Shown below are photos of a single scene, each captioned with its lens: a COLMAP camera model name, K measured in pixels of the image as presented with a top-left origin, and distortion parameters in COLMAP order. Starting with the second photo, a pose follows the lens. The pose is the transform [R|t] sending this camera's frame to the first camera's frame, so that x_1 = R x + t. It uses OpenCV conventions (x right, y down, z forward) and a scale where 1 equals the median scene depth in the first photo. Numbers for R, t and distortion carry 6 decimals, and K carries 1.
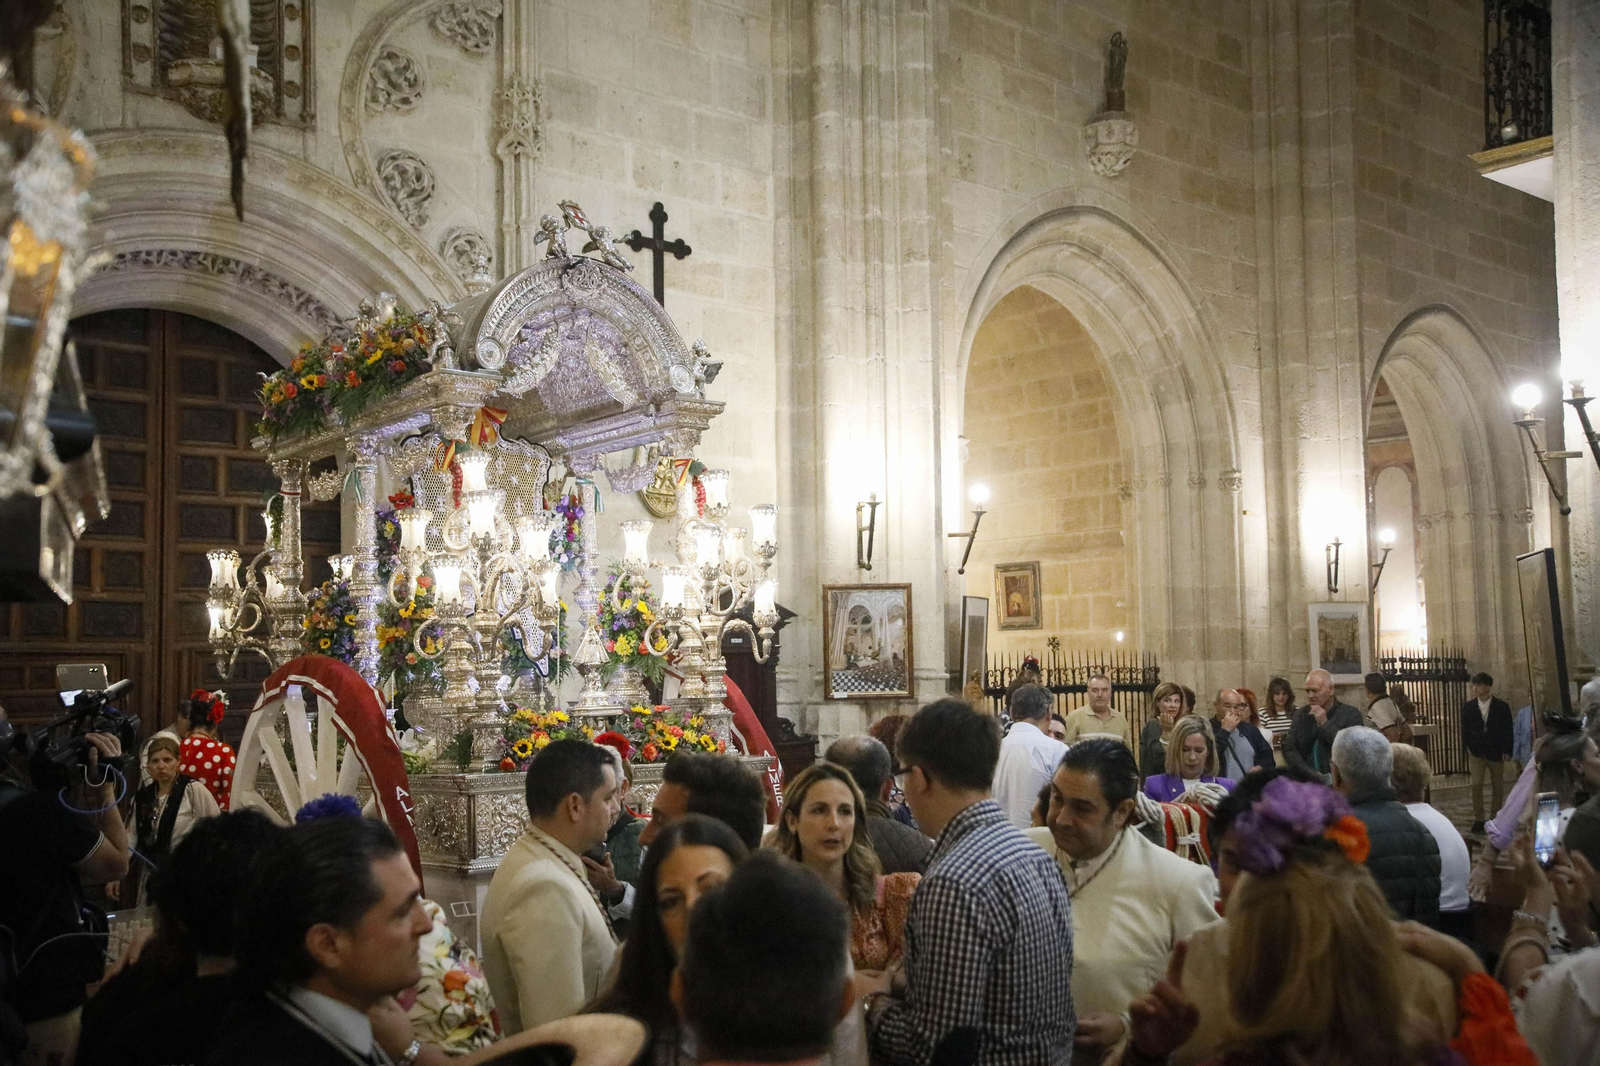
lens RADIAL K [[1611.0, 0, 785.5], [0, 1611.0, 517.5], [0, 0, 1]] dist [0.078109, 0.000000]
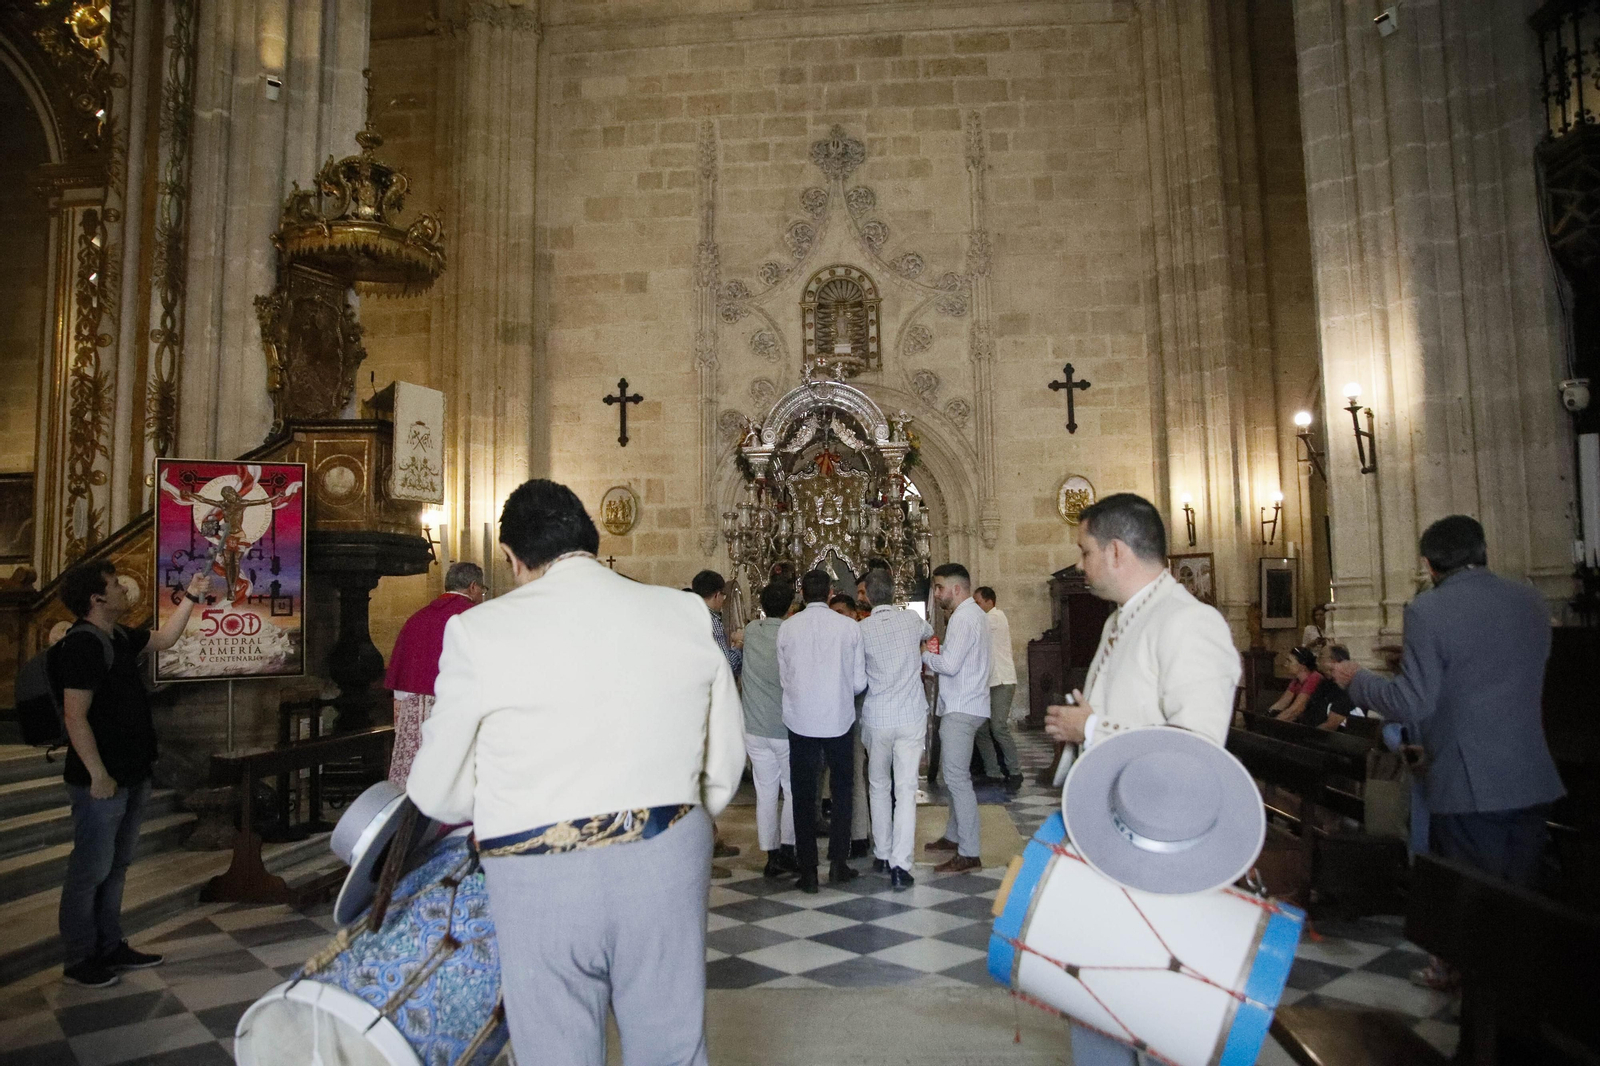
lens RADIAL K [[1093.8, 0, 795.9], [0, 1093.8, 546.2], [0, 0, 1]] dist [-0.127233, 0.086714]
pose [[0.697264, -0.055762, -0.714642, 0.604646], [0.066786, 0.997687, -0.012685, 0.018509], [0.713696, -0.038883, 0.699376, -0.149032]]
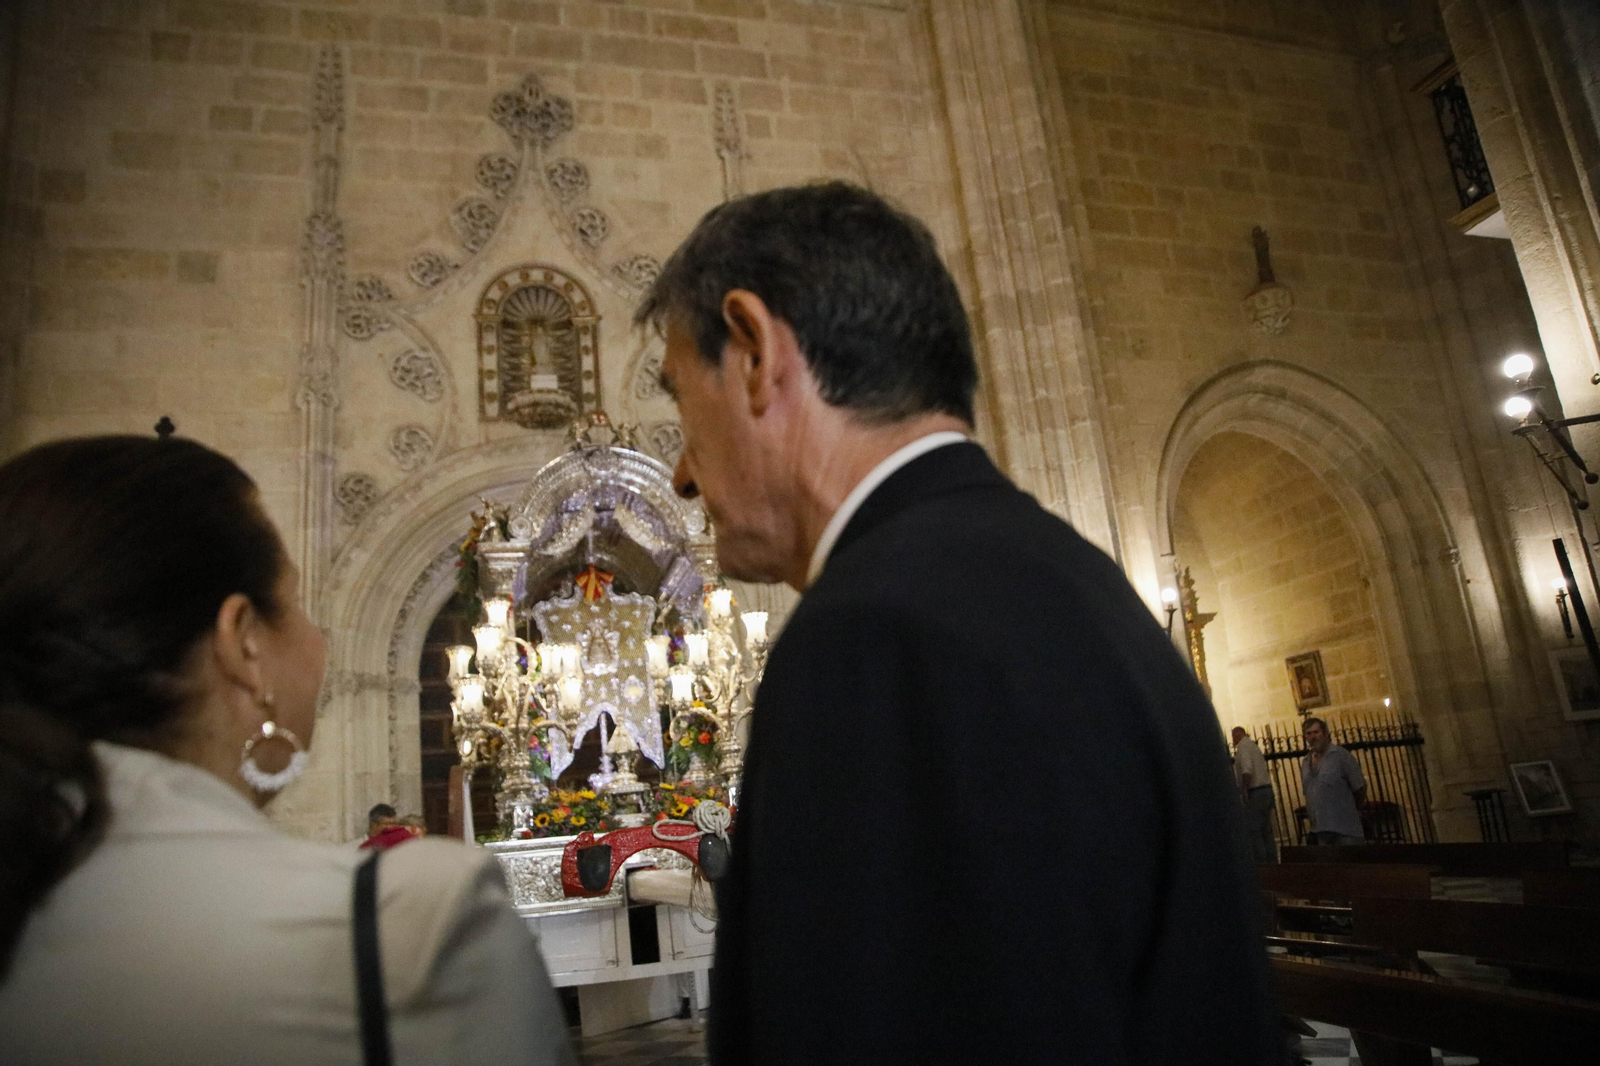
lens RADIAL K [[1093.8, 0, 789.7], [0, 1093.8, 538.6], [0, 0, 1]] dist [-0.127233, 0.086714]
pose [[0.902628, -0.176915, -0.392381, 0.201963], [0.120345, 0.978997, -0.164565, 0.045760], [0.413254, 0.101320, 0.904962, 0.148315]]
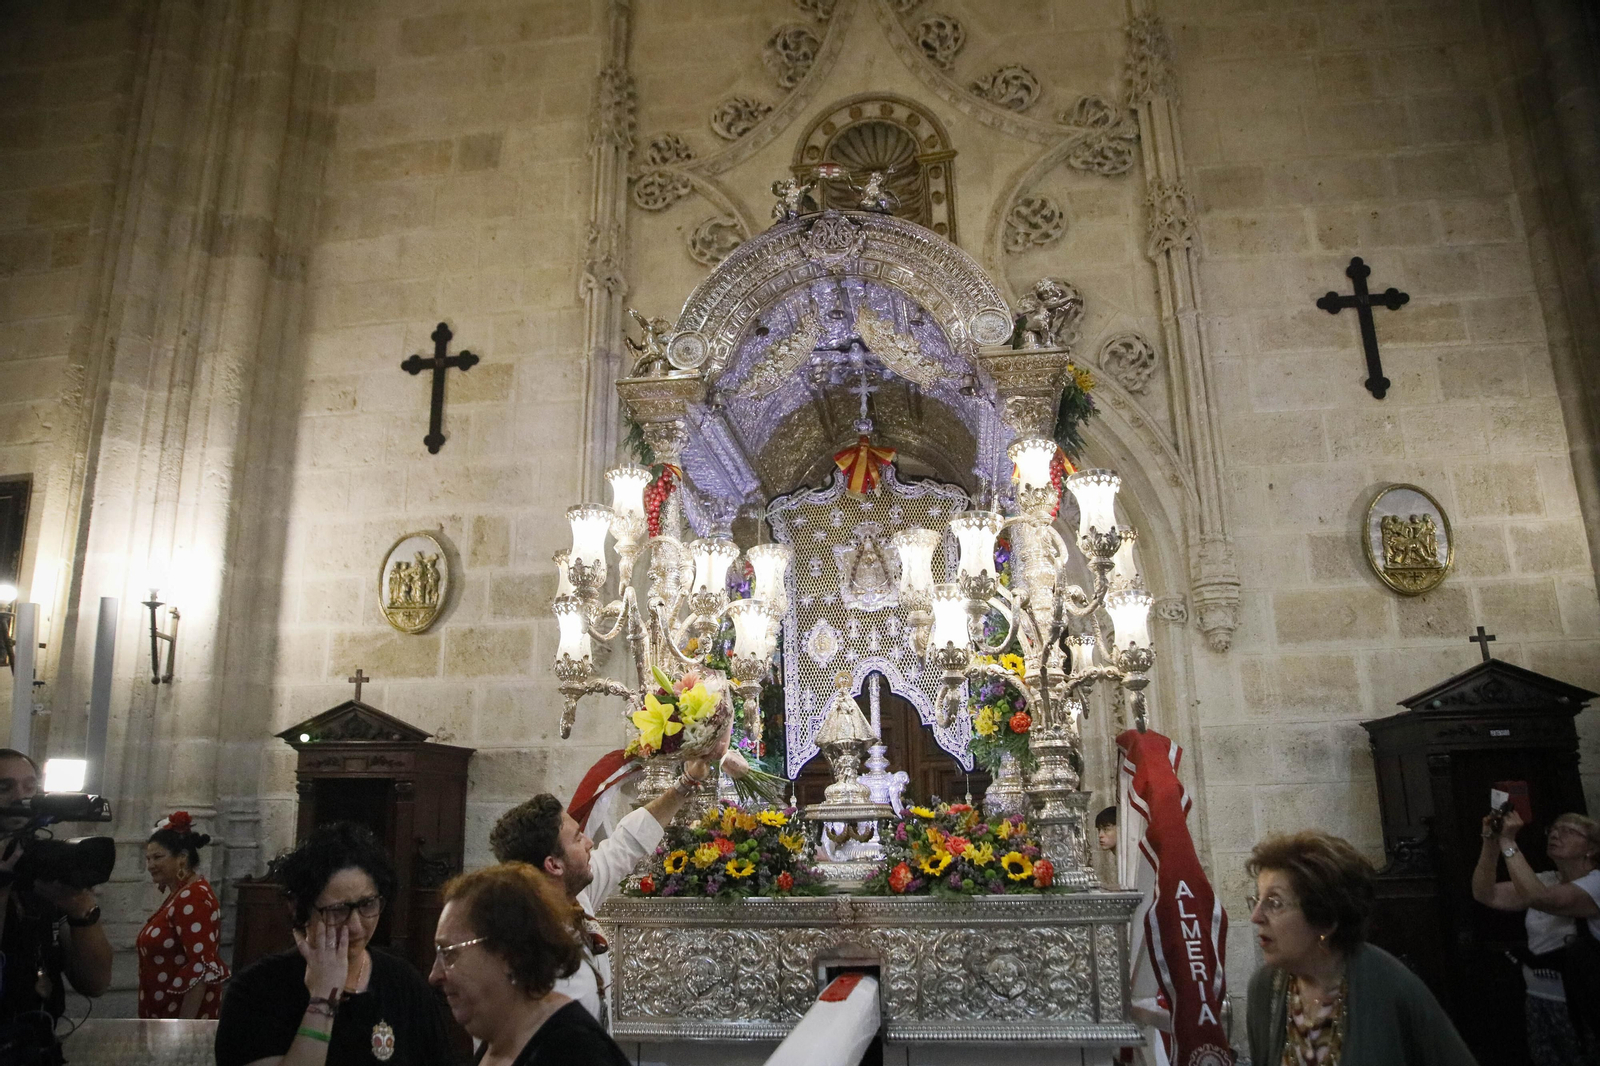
lens RADIAL K [[1093.8, 0, 796.0], [0, 1093.8, 543.8], [0, 0, 1]] dist [-0.127233, 0.086714]
pose [[0.655604, -0.179643, -0.733424, 0.122972], [0.069023, 0.981479, -0.178702, 0.049419], [0.751943, 0.066535, 0.655861, 0.375998]]
